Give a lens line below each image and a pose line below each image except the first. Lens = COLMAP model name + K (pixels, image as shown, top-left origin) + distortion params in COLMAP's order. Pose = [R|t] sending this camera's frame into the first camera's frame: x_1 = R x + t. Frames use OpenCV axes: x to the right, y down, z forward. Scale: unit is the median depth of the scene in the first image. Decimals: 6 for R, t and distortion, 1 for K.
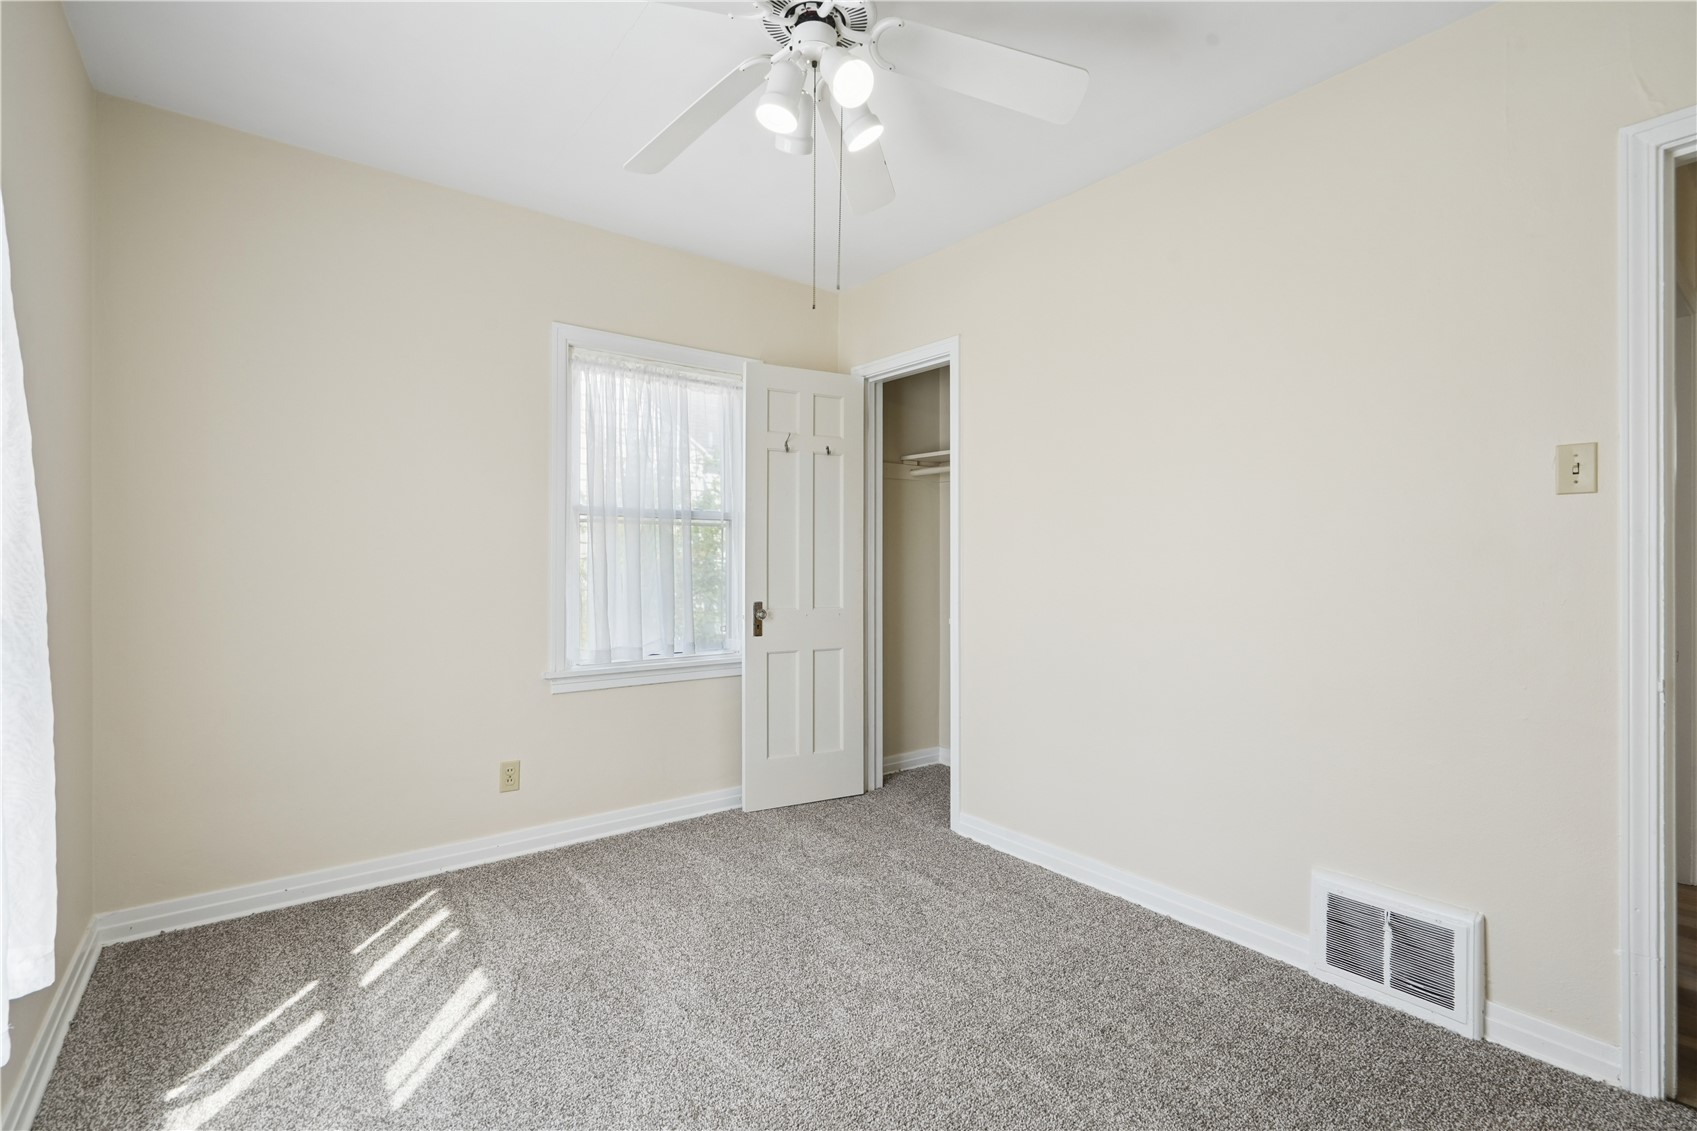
lens RADIAL K [[781.3, 0, 852.2], [0, 781.3, 558.6], [0, 0, 1]] dist [0.003719, 0.000696]
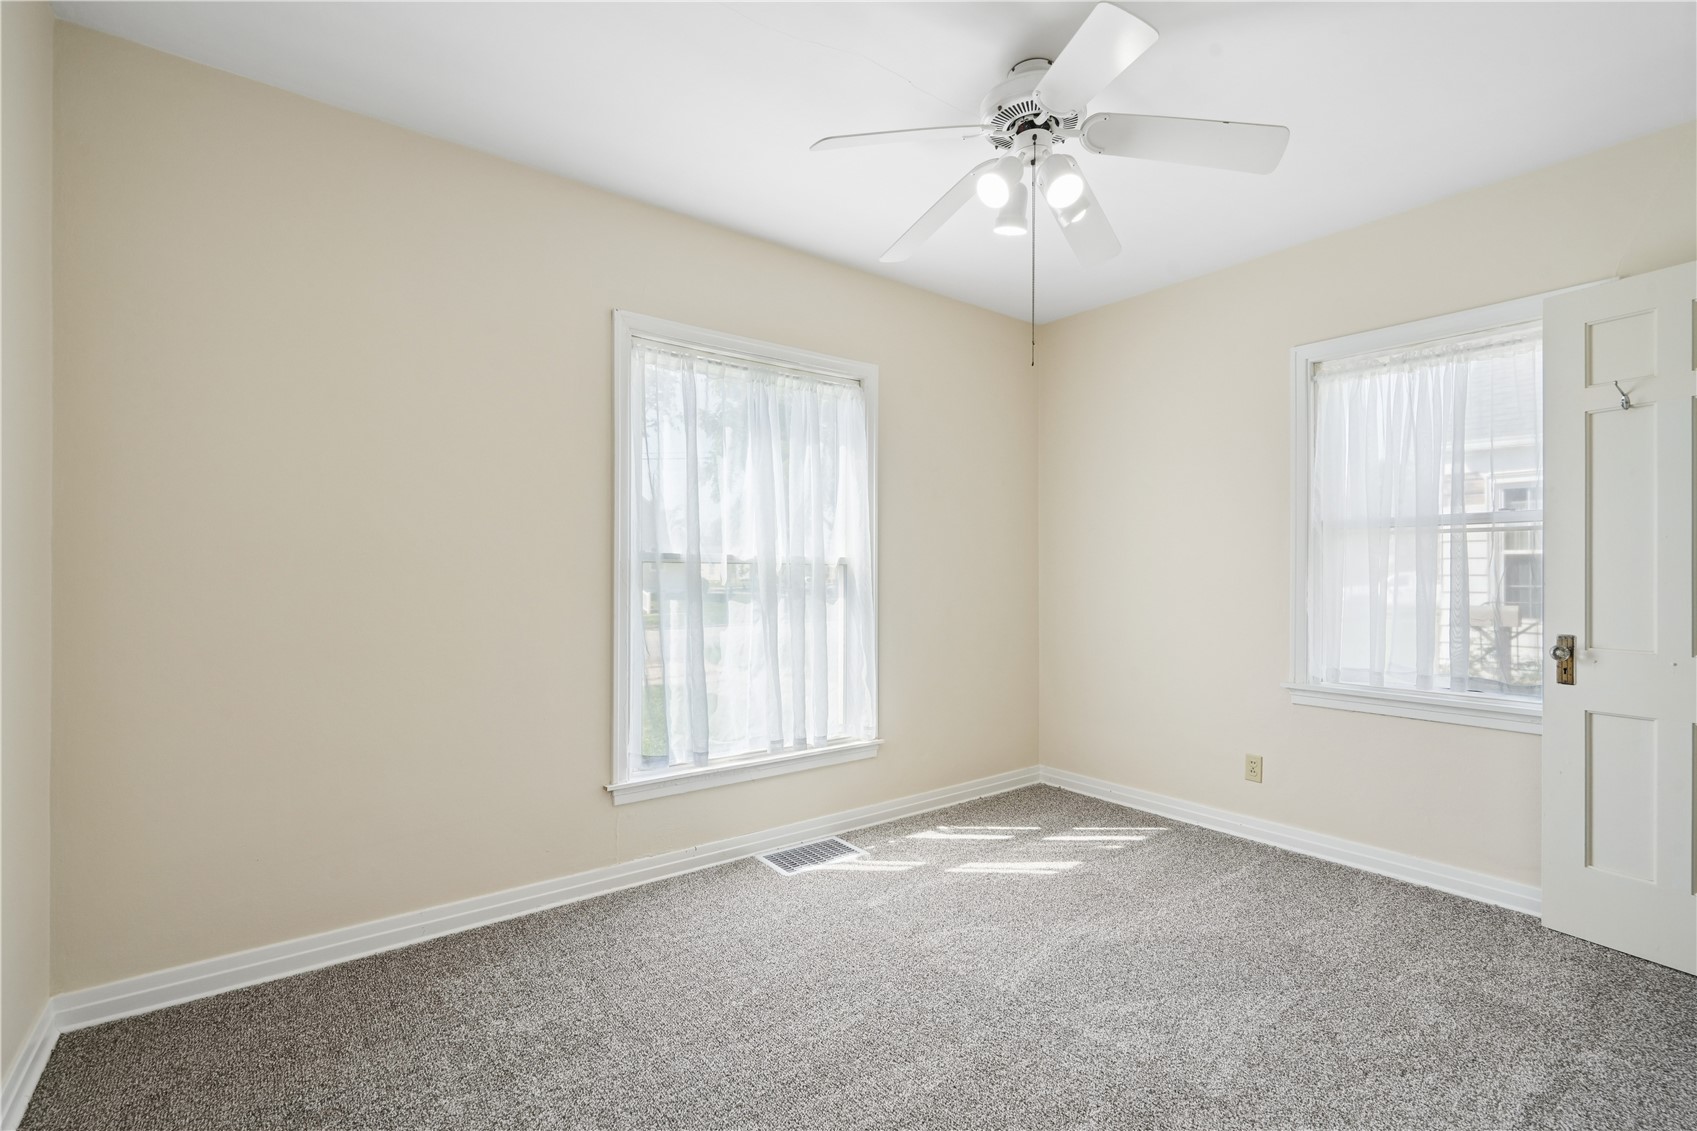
lens RADIAL K [[781.3, 0, 856.4], [0, 781.3, 578.4], [0, 0, 1]] dist [0.003719, 0.000696]
pose [[-0.005377, 0.000898, -0.999985, 0.761864], [-0.002446, 0.999997, 0.000911, 0.007590], [0.999983, 0.002451, -0.005374, 0.483236]]
